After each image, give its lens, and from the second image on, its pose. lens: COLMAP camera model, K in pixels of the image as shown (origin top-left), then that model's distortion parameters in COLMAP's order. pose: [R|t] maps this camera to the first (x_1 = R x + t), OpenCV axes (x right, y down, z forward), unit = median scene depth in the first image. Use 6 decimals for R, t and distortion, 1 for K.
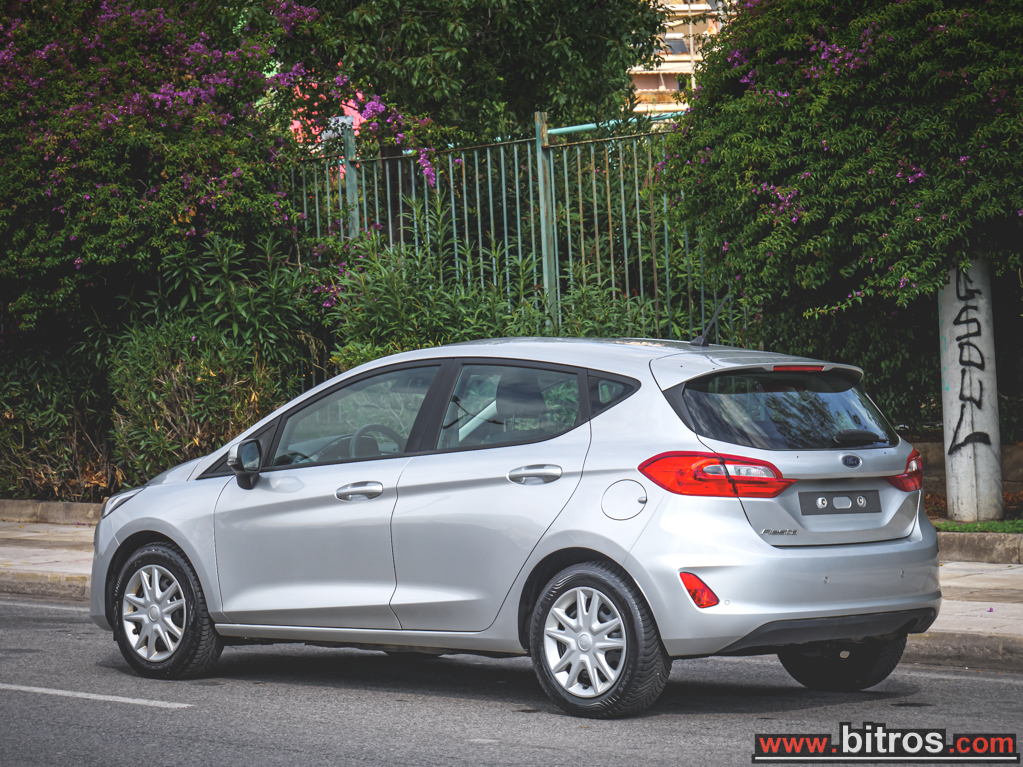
lens RADIAL K [[3199.2, 0, 511.1], [0, 3199.2, 384.7], [0, 0, 1]] dist [0.029109, 0.000000]
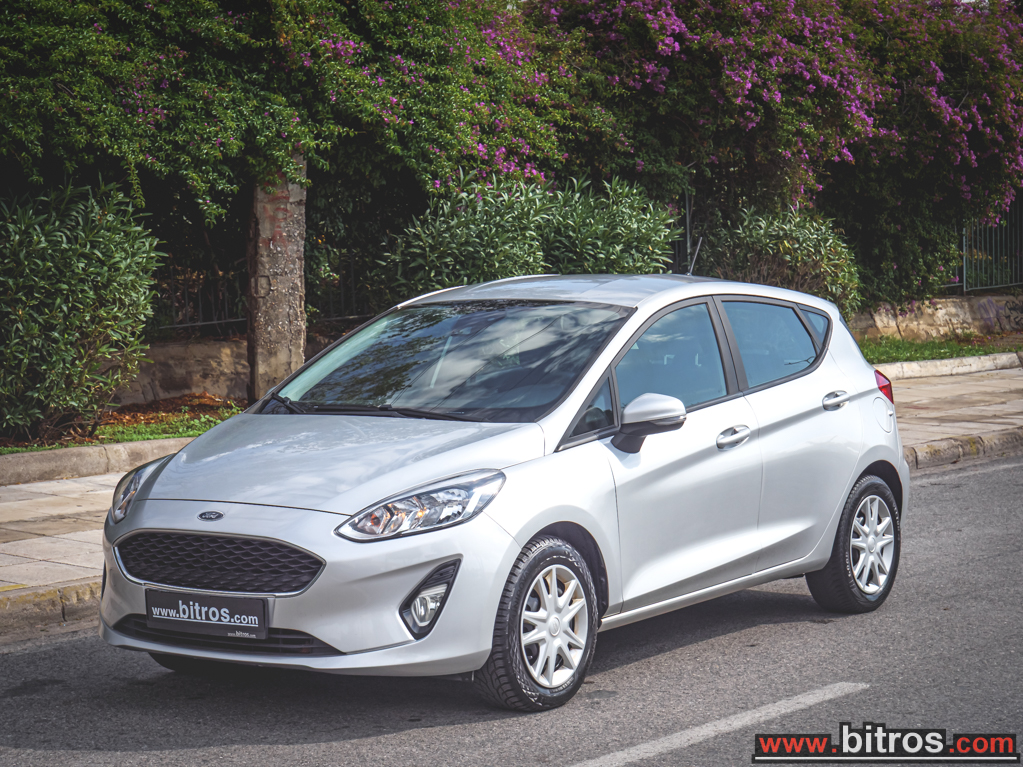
lens RADIAL K [[2343.0, 0, 512.3], [0, 2343.0, 384.5], [0, 0, 1]] dist [-0.001414, 0.000000]
pose [[-0.154439, -0.050454, 0.986713, -0.689523], [0.012865, 0.998508, 0.053071, -0.019461], [-0.987919, 0.020890, -0.153560, 1.114969]]
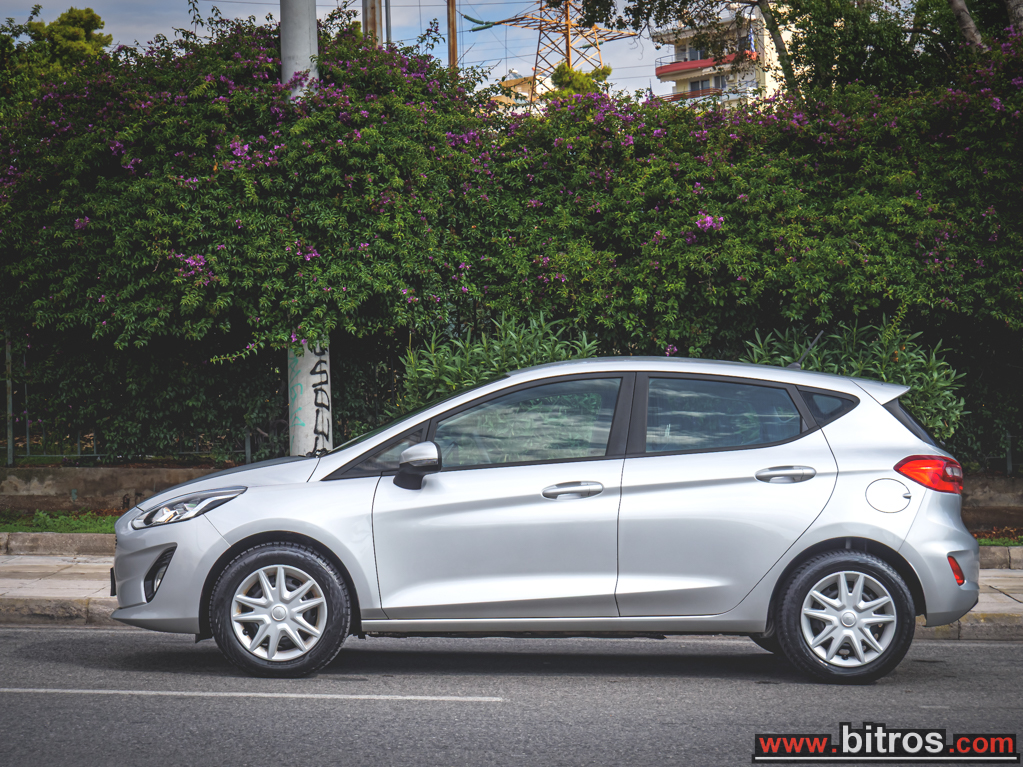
lens RADIAL K [[2096.1, 0, 510.8], [0, 2096.1, 379.1], [0, 0, 1]] dist [-0.048992, 0.000000]
pose [[0.713996, 0.043582, 0.698792, -0.532490], [-0.016880, 0.998842, -0.045048, 0.026563], [-0.699947, 0.020368, 0.713905, 0.482663]]
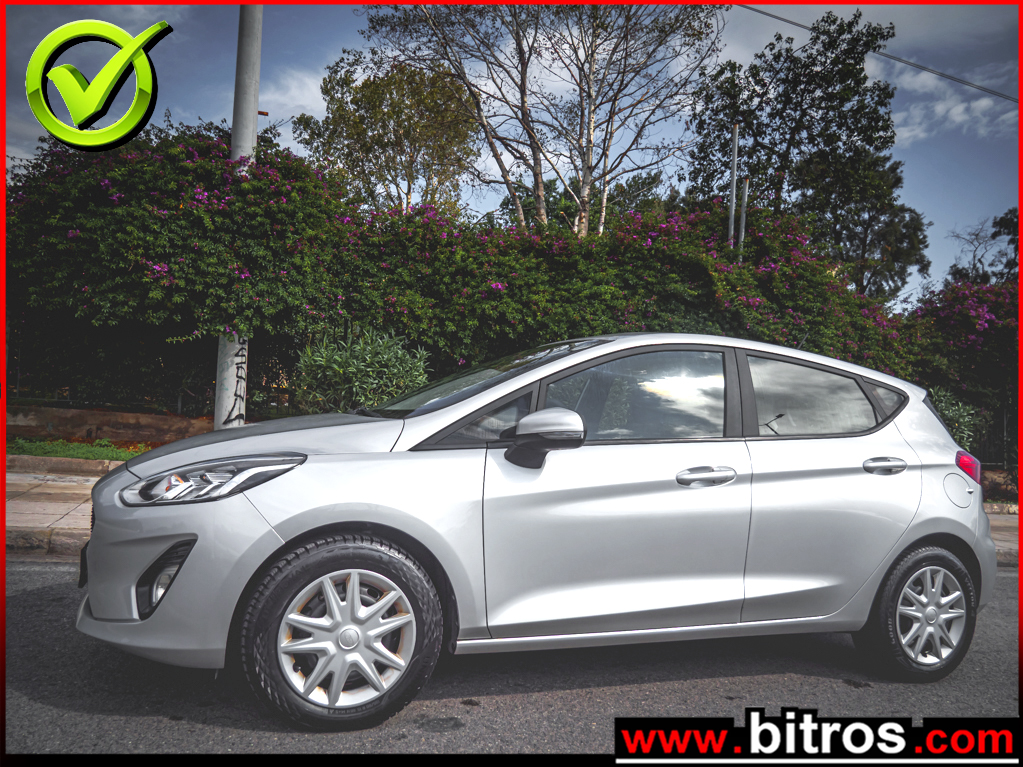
lens RADIAL K [[740.0, 0, 513.0], [0, 740.0, 382.5], [0, 0, 1]] dist [-0.045718, 0.010278]
pose [[0.425712, 0.100758, 0.899232, -0.251508], [-0.072243, 0.994393, -0.077219, 0.025494], [-0.901970, -0.032090, 0.430604, 0.913019]]
